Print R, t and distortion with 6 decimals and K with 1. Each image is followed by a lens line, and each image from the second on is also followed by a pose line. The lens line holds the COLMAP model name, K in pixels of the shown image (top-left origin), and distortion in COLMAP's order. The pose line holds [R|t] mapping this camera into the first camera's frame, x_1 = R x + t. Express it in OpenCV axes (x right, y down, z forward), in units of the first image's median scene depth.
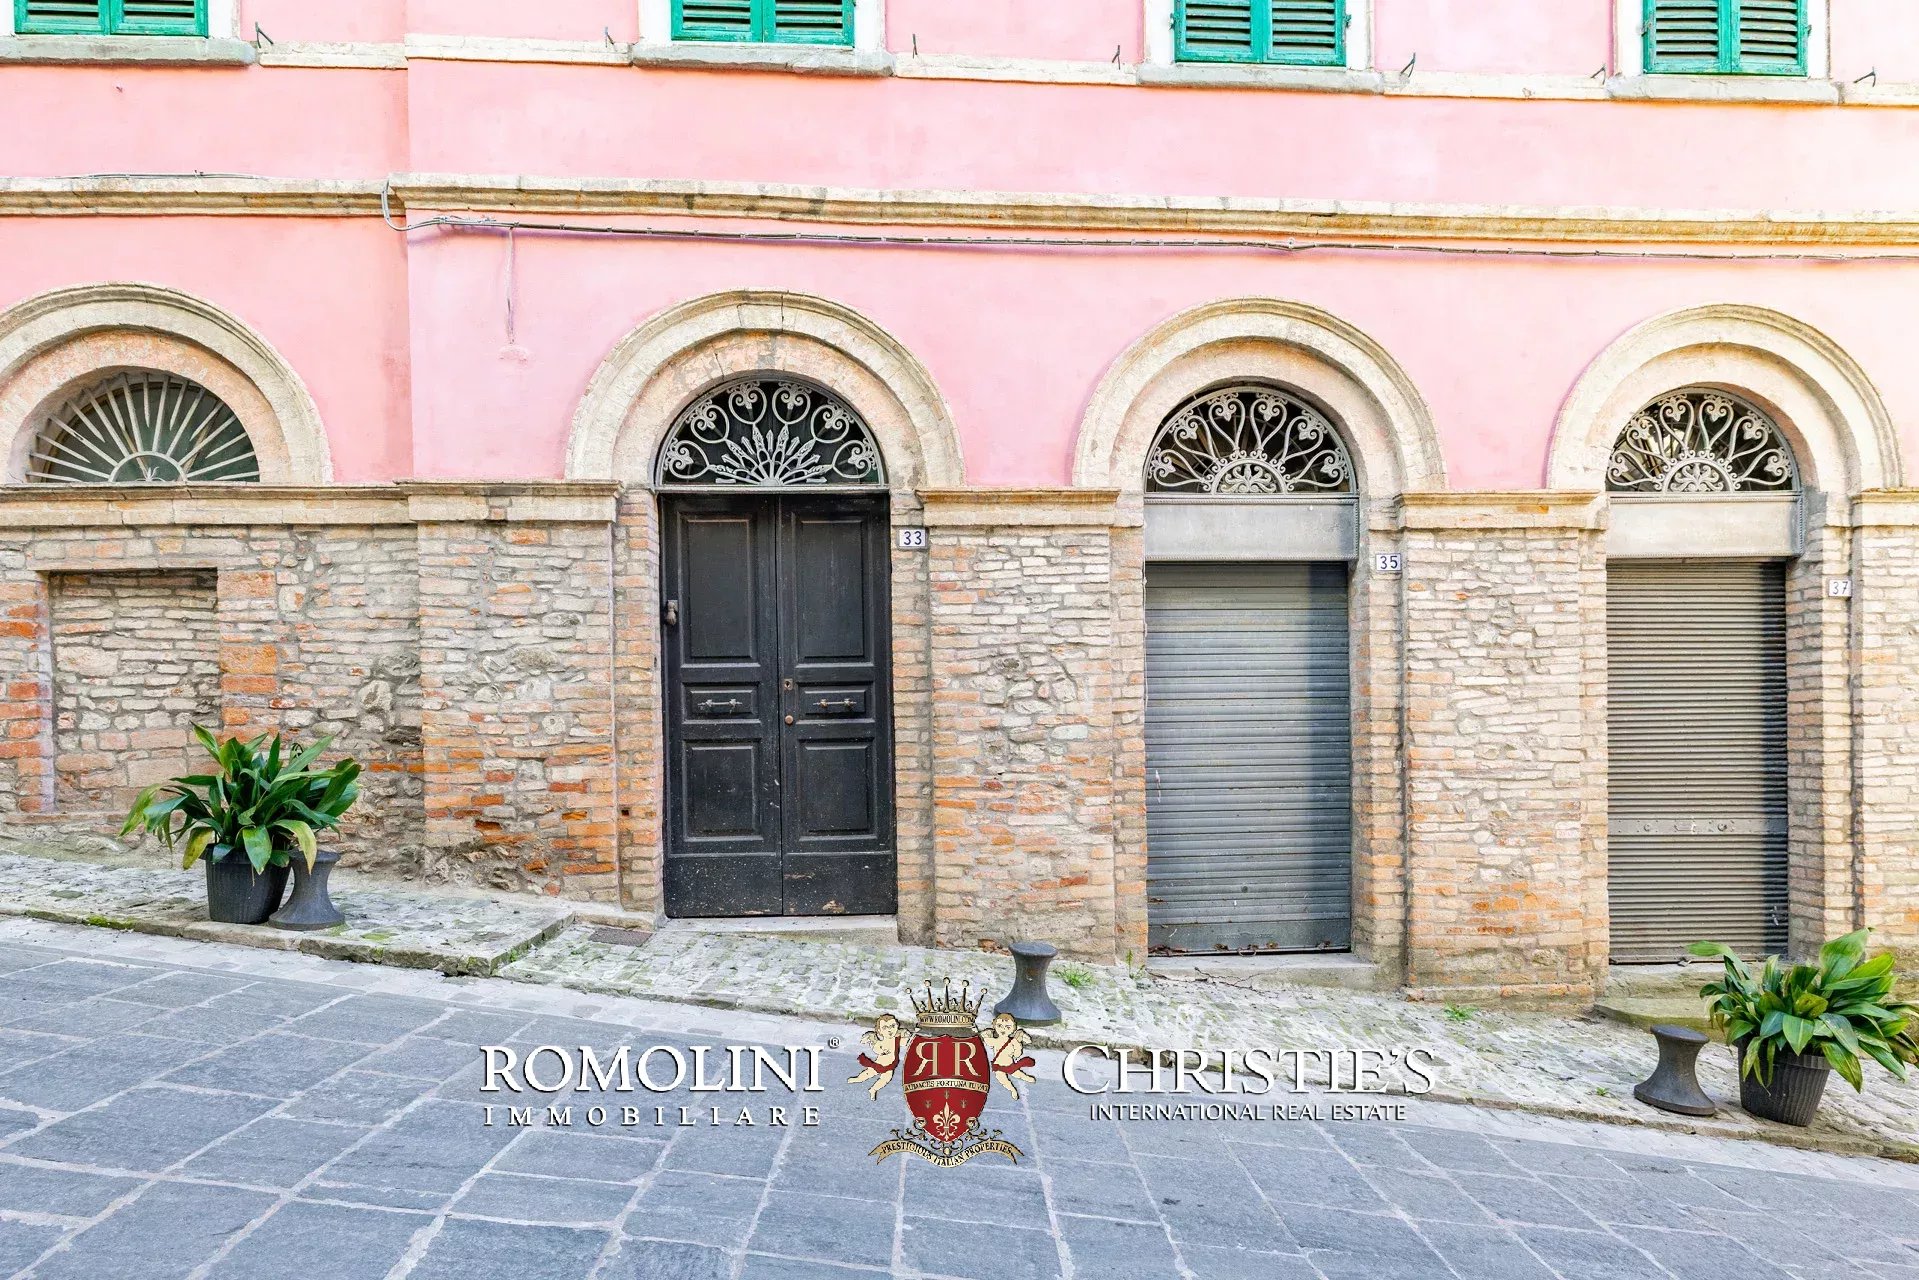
lens RADIAL K [[1120.9, 0, 957.9], [0, 1120.9, 708.5], [0, 0, 1]] dist [0.000572, 0.001722]
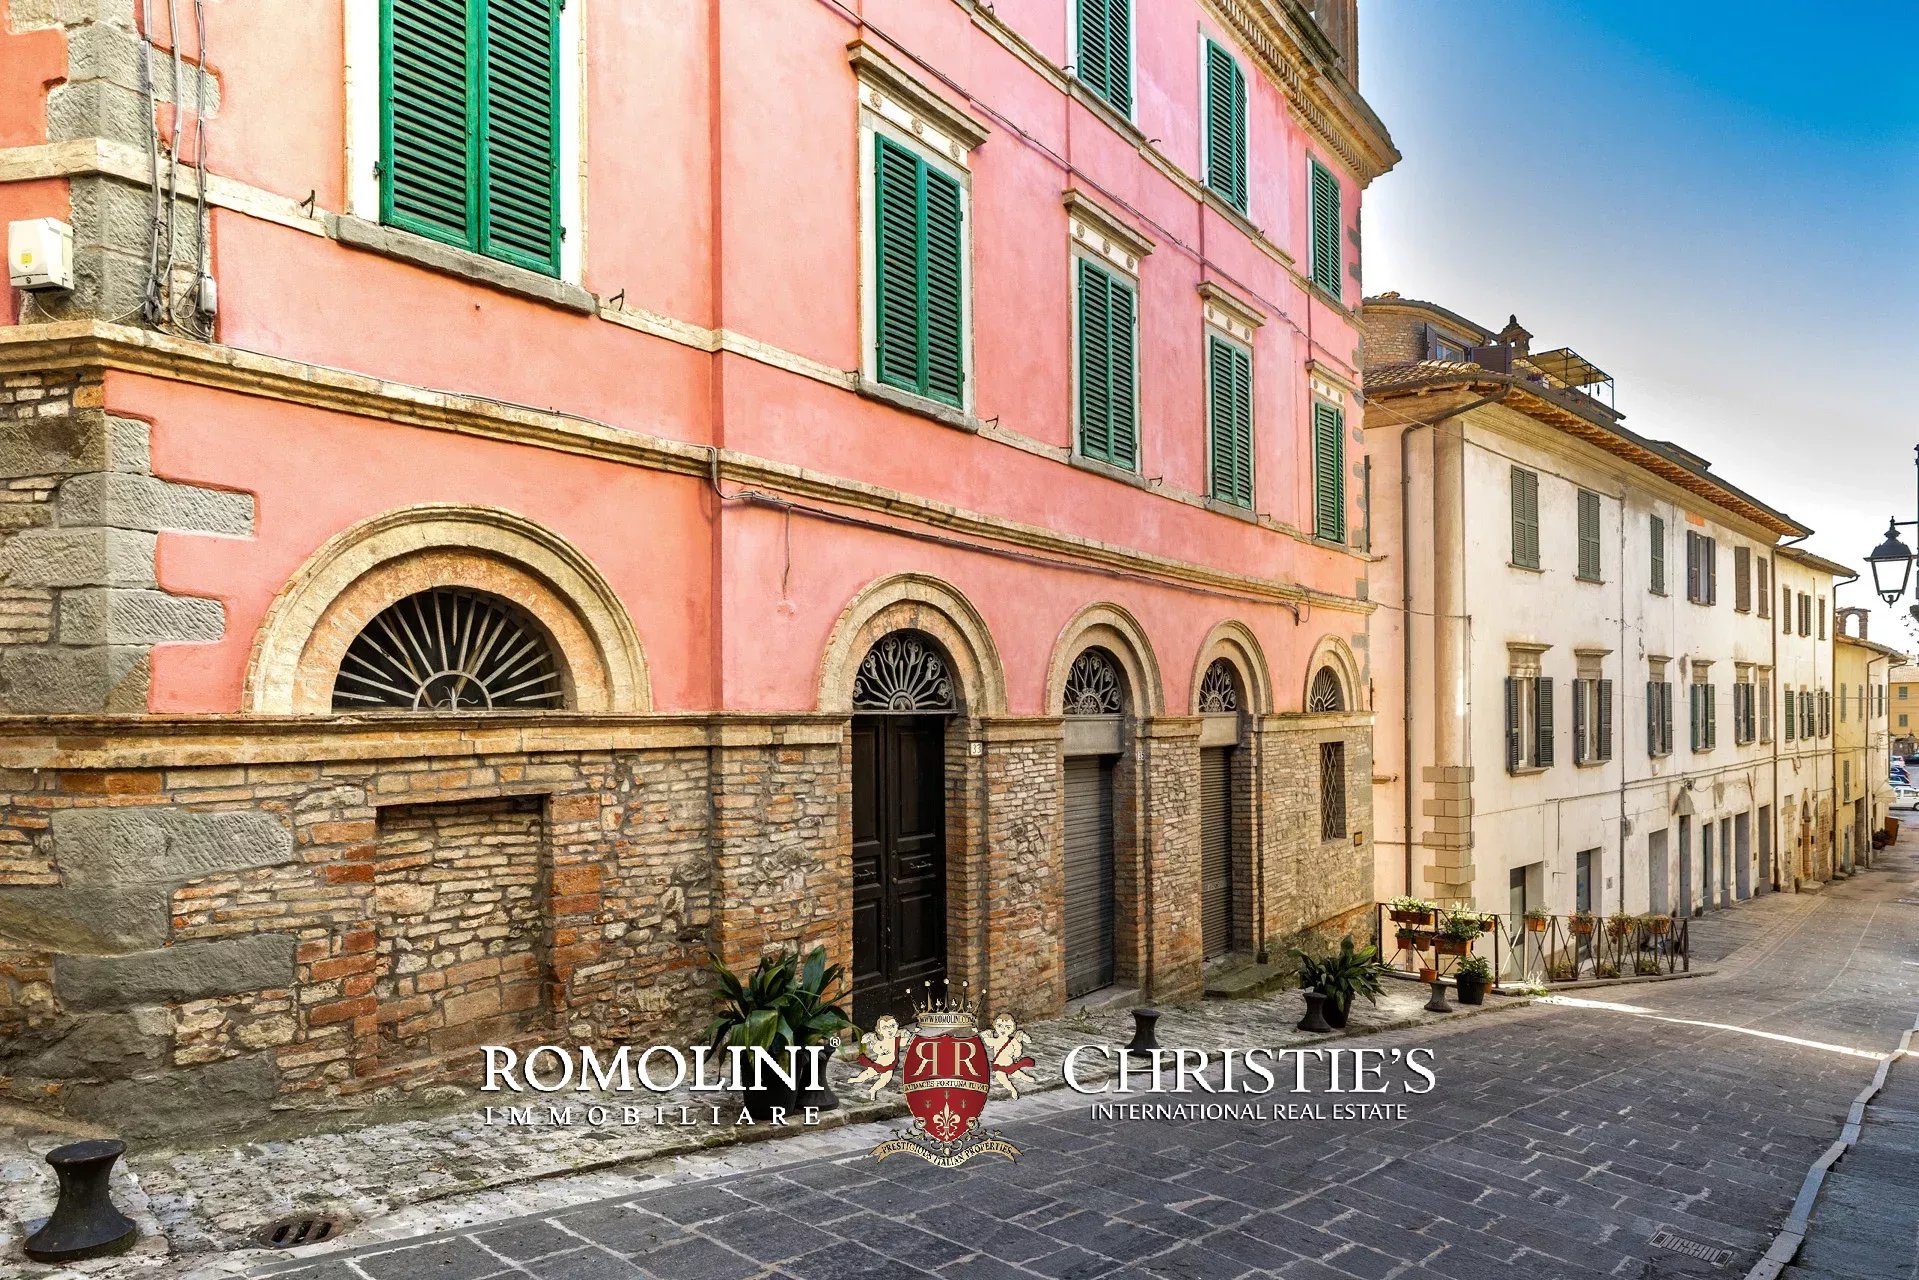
lens RADIAL K [[1120.9, 0, 957.9], [0, 1120.9, 708.5], [0, 0, 1]] dist [0.000572, 0.001722]
pose [[0.672670, 0.012651, 0.739835, -1.159128], [0.000702, 0.999842, -0.017735, -0.182910], [-0.739943, 0.012449, 0.672555, 0.041739]]
